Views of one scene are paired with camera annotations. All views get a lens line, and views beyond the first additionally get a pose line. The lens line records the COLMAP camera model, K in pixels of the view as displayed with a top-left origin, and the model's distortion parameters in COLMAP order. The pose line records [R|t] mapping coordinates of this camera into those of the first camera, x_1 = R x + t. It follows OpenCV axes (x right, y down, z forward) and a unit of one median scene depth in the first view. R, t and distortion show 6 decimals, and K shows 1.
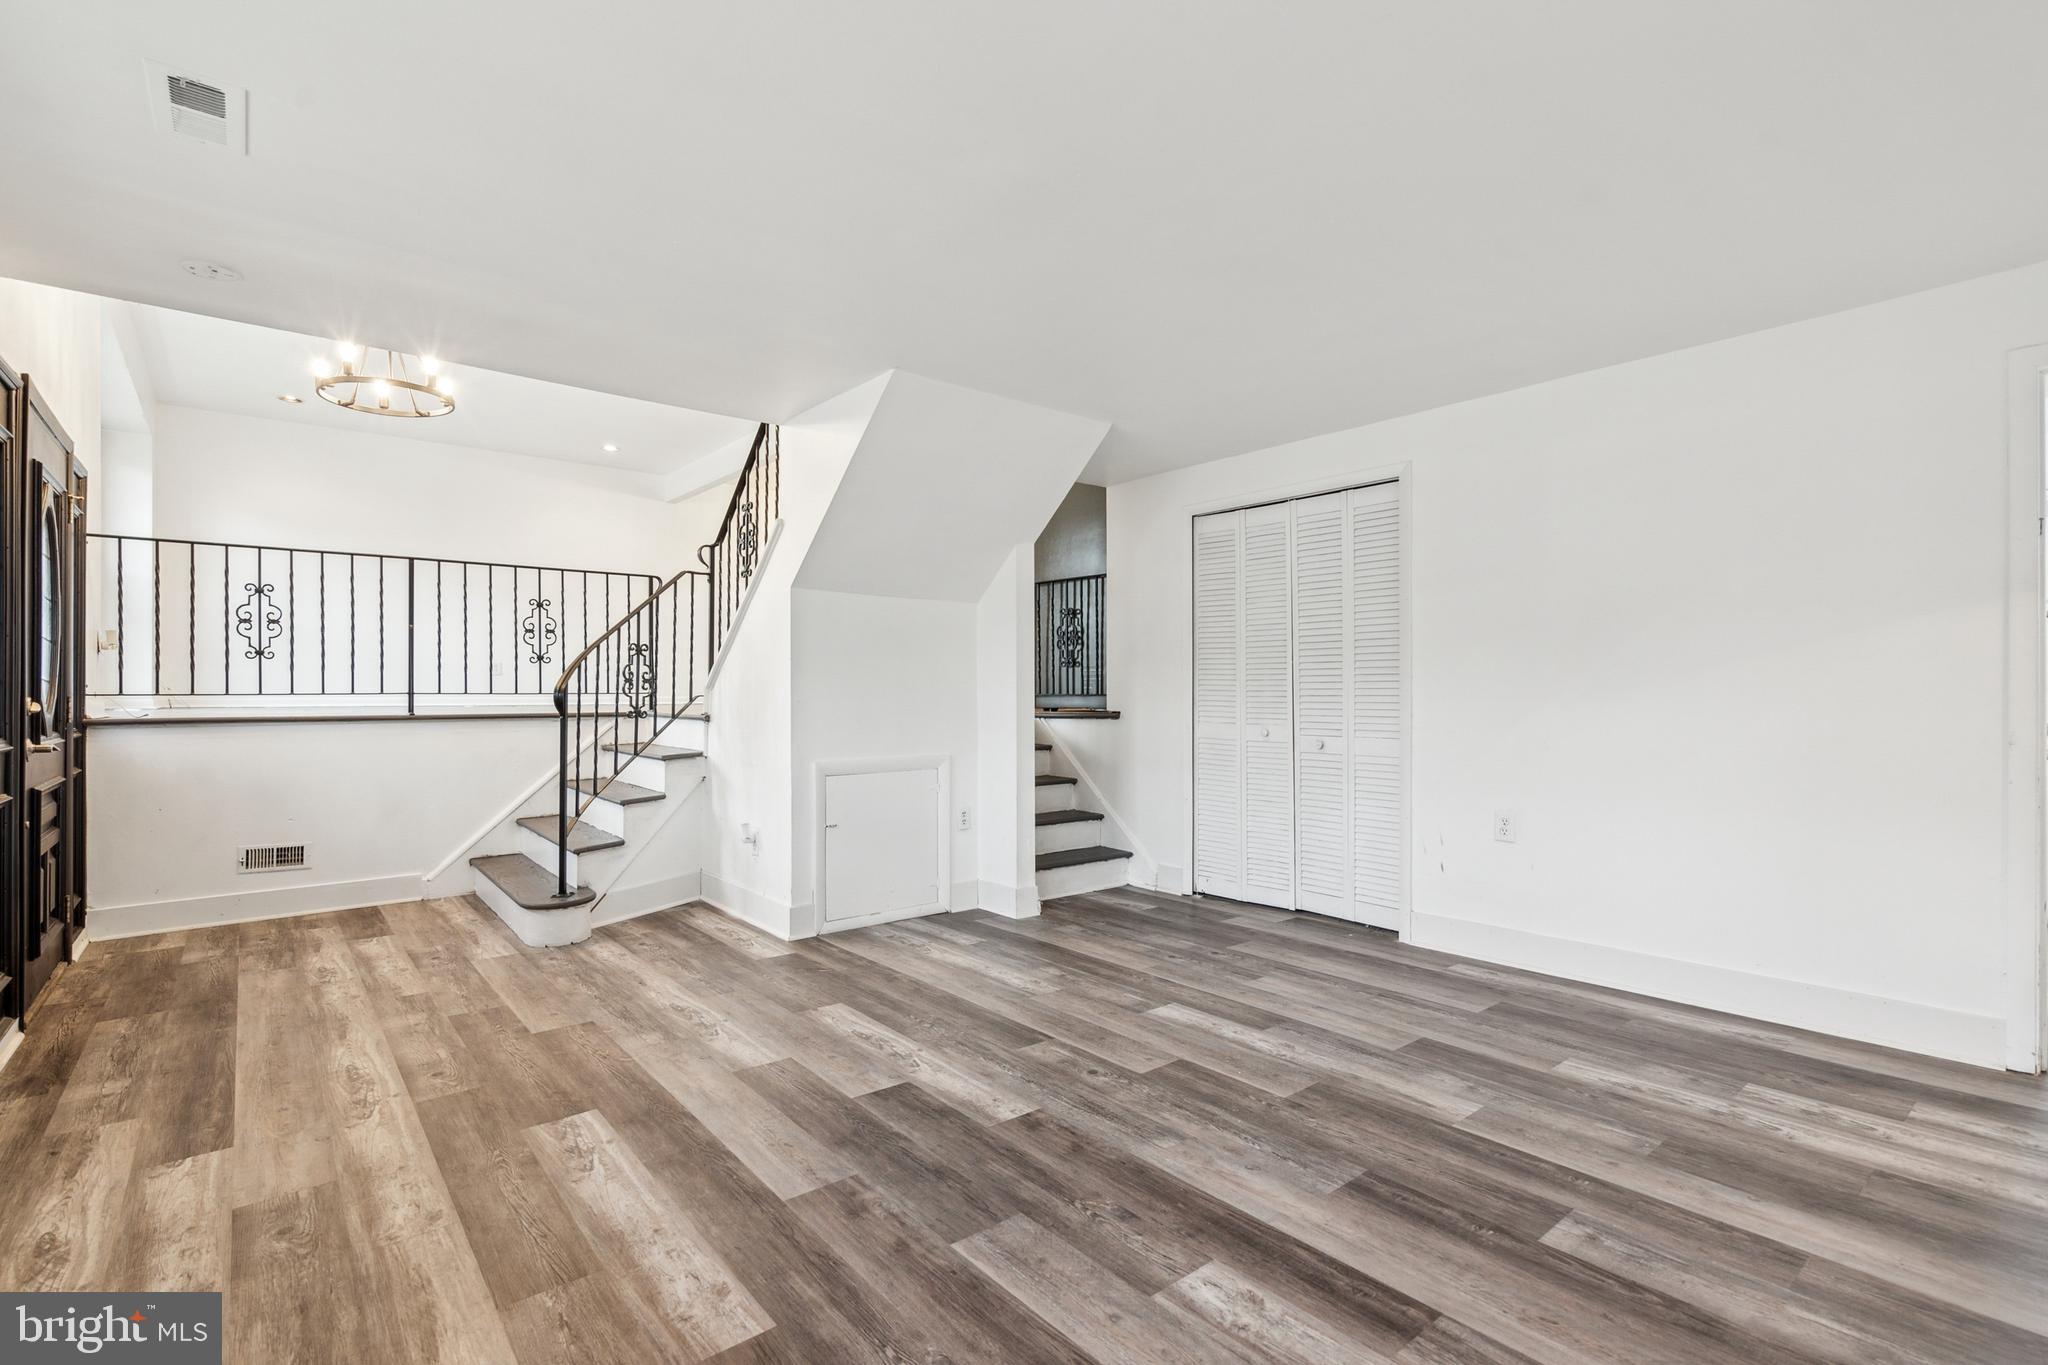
lens RADIAL K [[964.3, 0, 993.0], [0, 964.3, 684.5], [0, 0, 1]] dist [-0.010260, -0.000852]
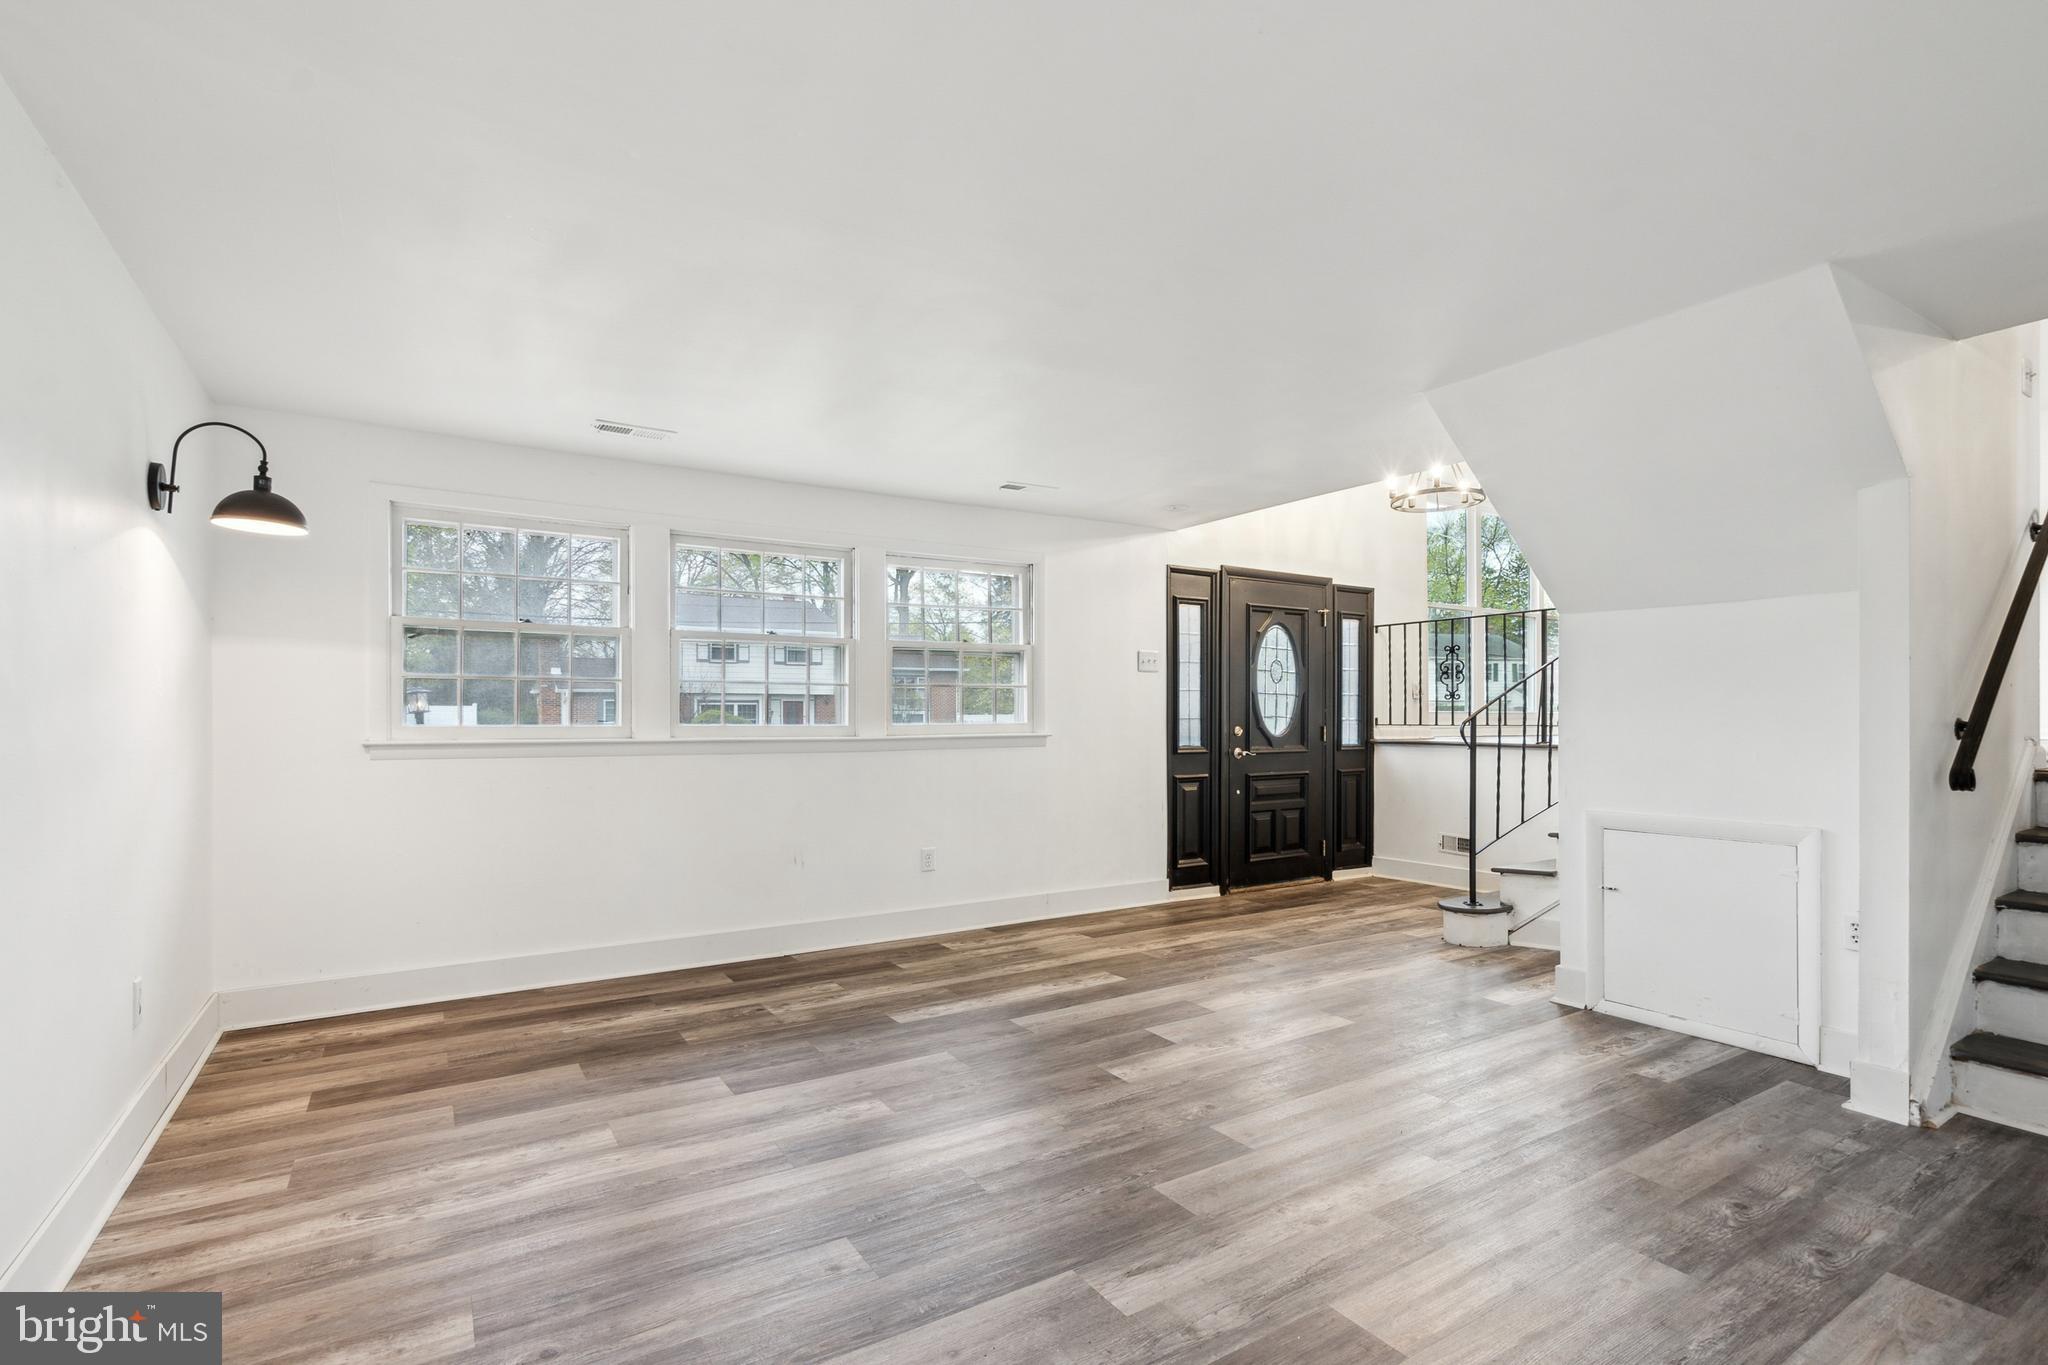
lens RADIAL K [[964.3, 0, 1021.0], [0, 964.3, 723.6], [0, 0, 1]] dist [-0.010260, -0.000852]
pose [[-0.129606, 0.010921, -0.991505, 1.156422], [0.010849, 0.999895, 0.009595, -0.016300], [0.991506, -0.009513, -0.129711, 0.953345]]
